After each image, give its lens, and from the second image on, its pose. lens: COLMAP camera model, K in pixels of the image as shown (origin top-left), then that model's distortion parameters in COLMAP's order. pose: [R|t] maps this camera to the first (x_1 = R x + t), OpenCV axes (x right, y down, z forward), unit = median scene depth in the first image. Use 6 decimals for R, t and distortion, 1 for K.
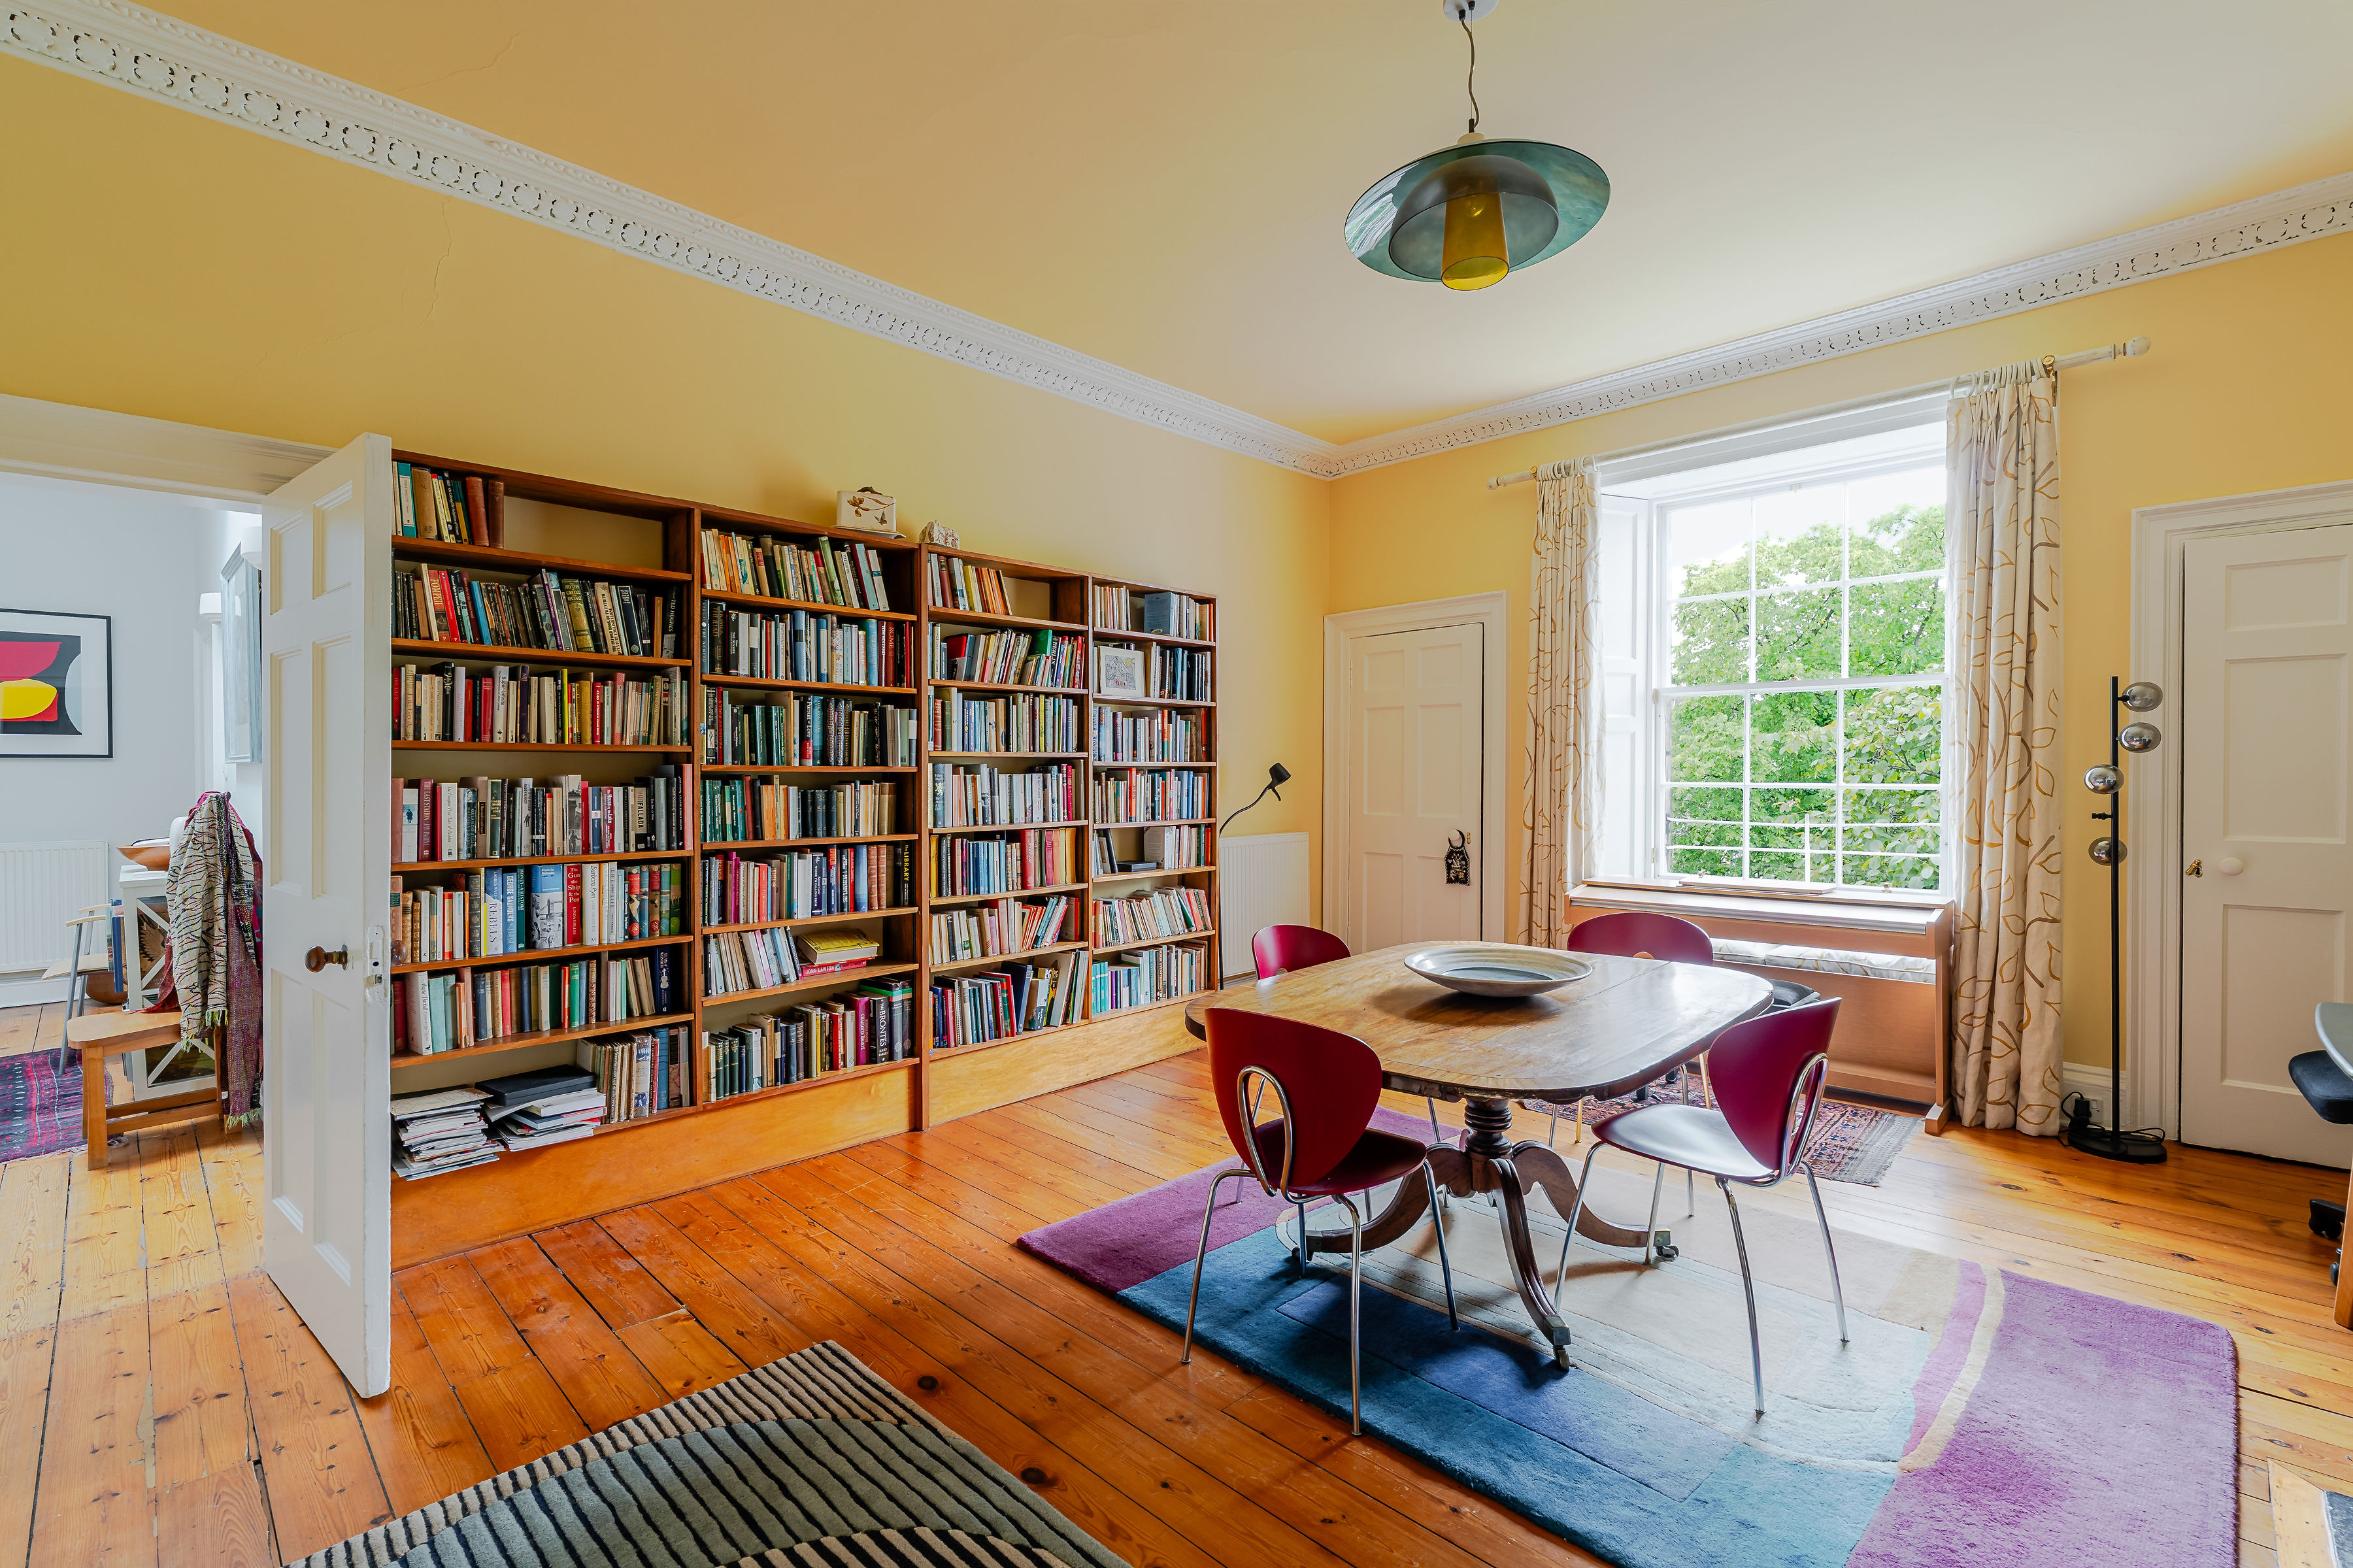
lens RADIAL K [[1069.7, 0, 1160.9], [0, 1069.7, 771.6], [0, 0, 1]] dist [0.000984, 0.001743]
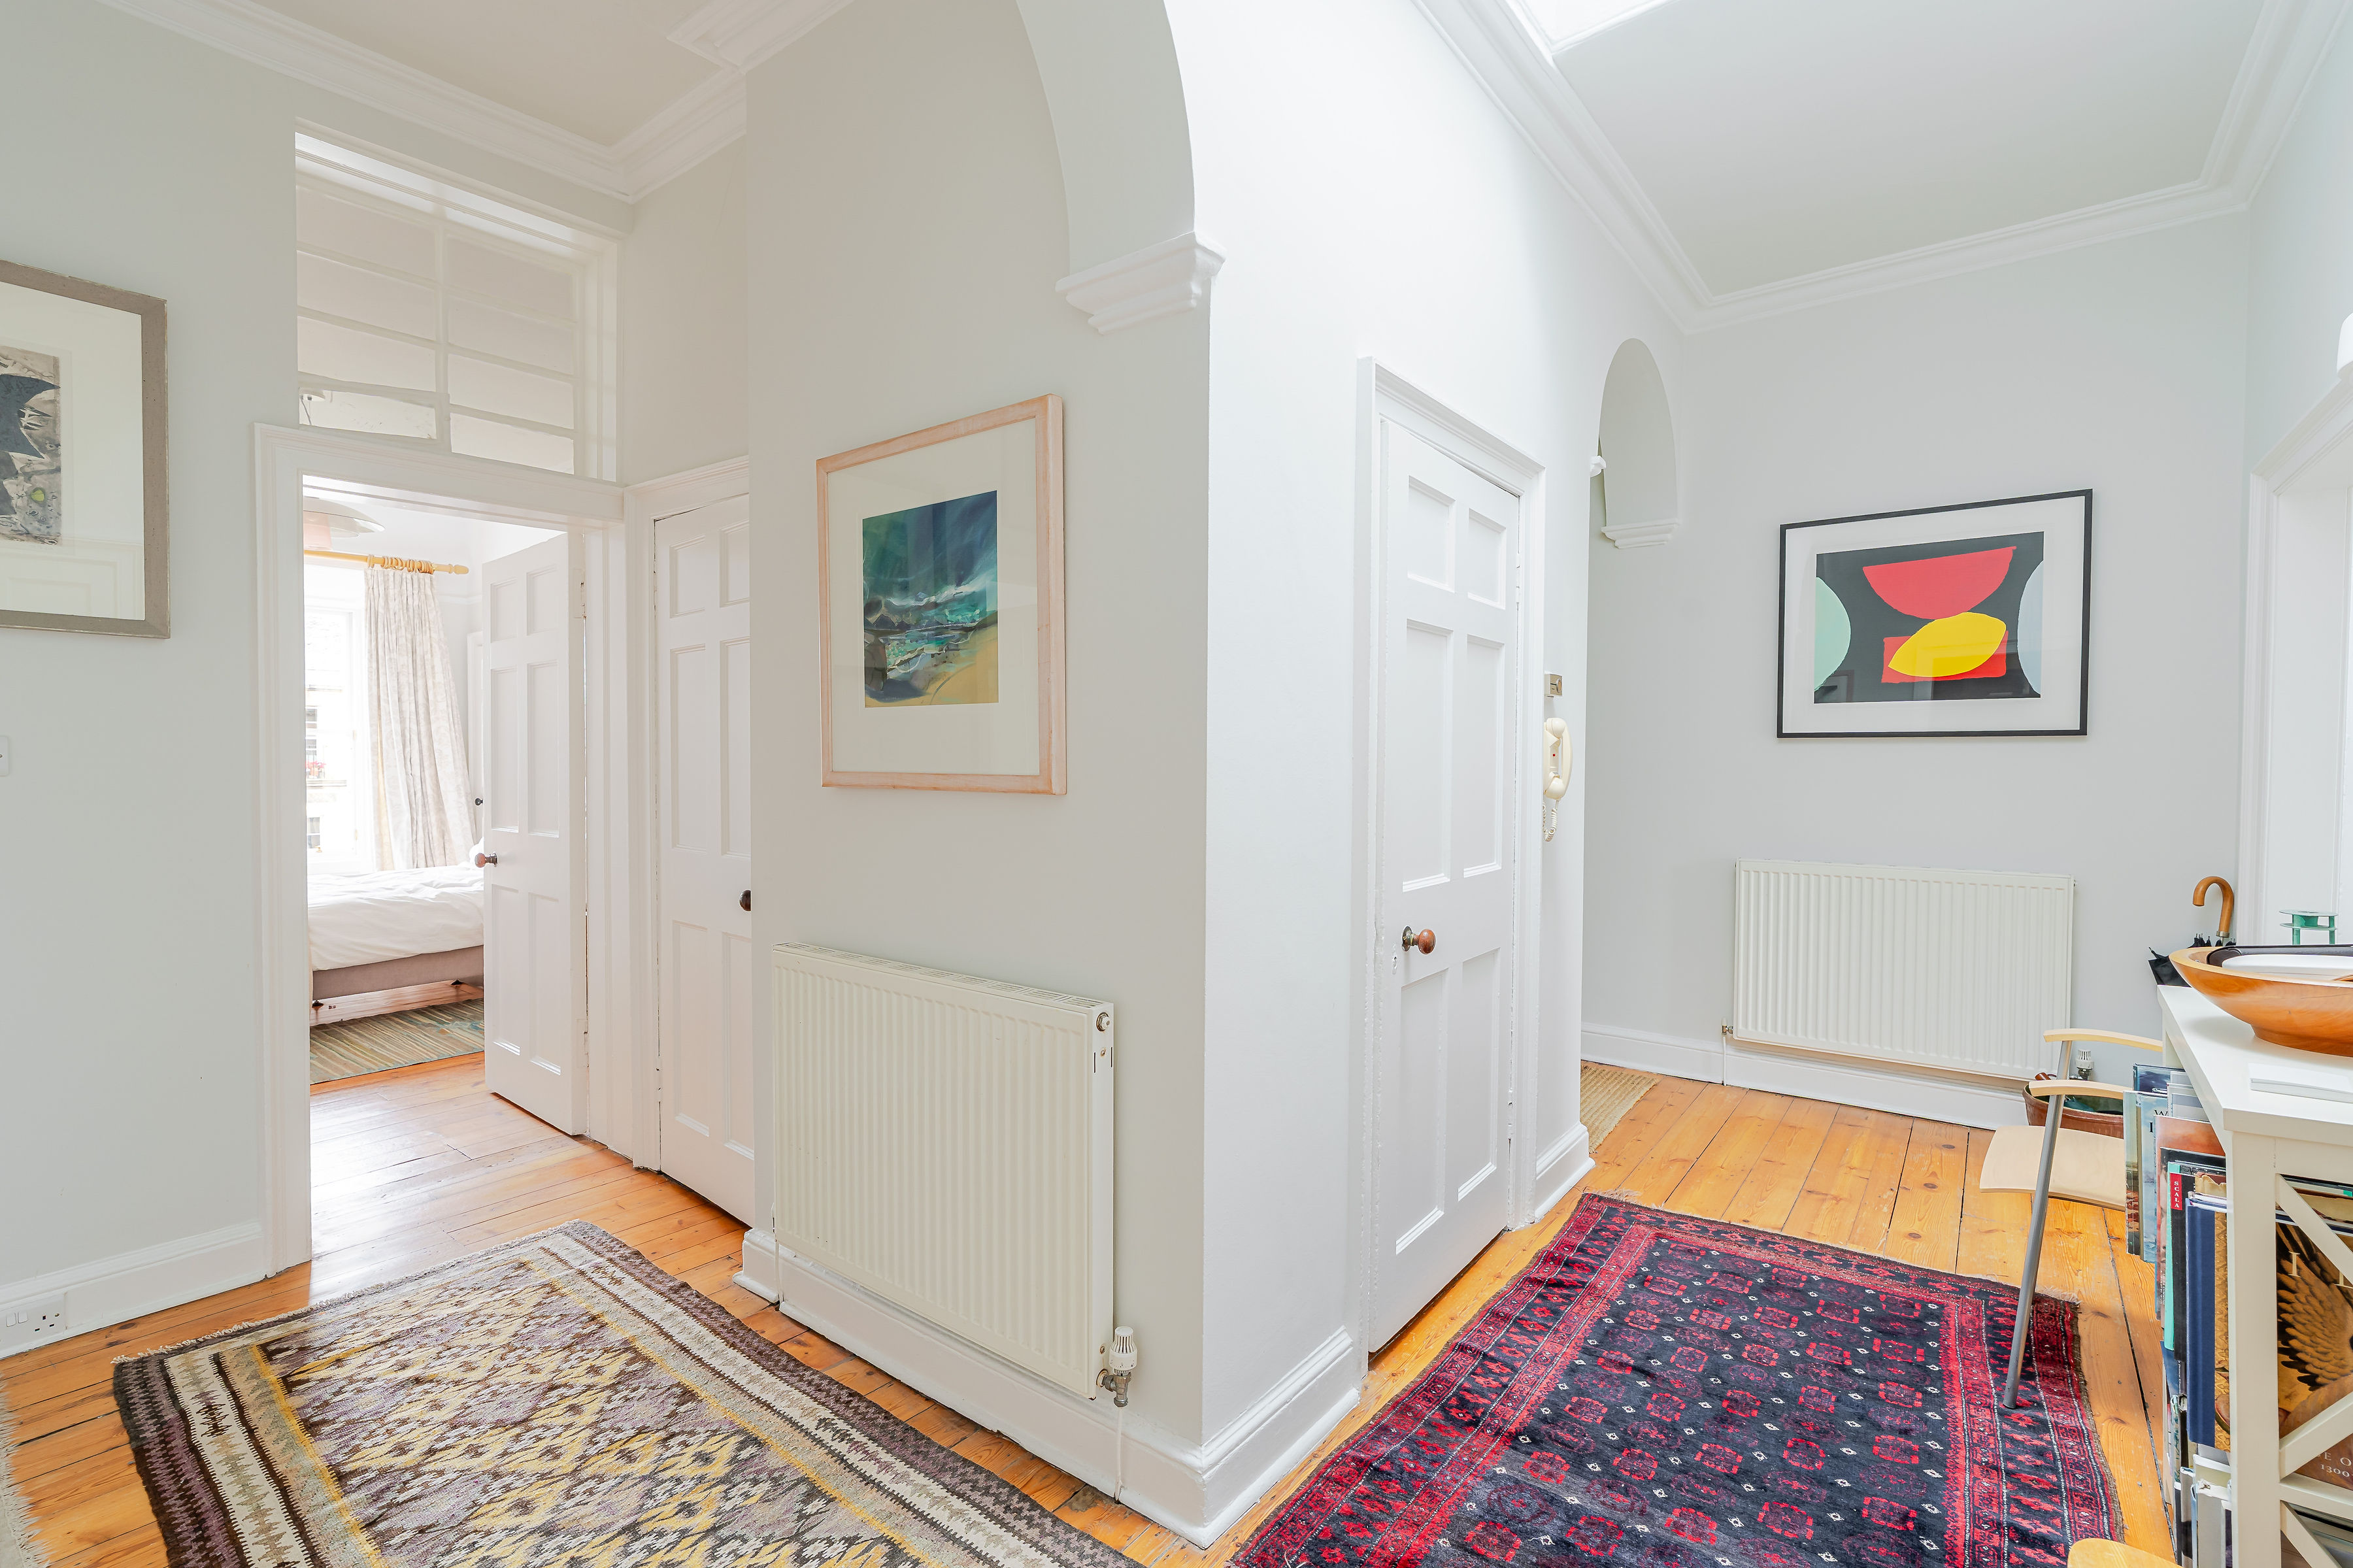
lens RADIAL K [[1069.7, 0, 1166.4], [0, 1069.7, 784.8], [0, 0, 1]] dist [0.000984, 0.001743]
pose [[0.115238, 0.017477, -0.993184, -0.465704], [-0.002333, 0.999847, 0.017323, 0.006202], [0.993335, 0.000321, 0.115261, 0.443171]]
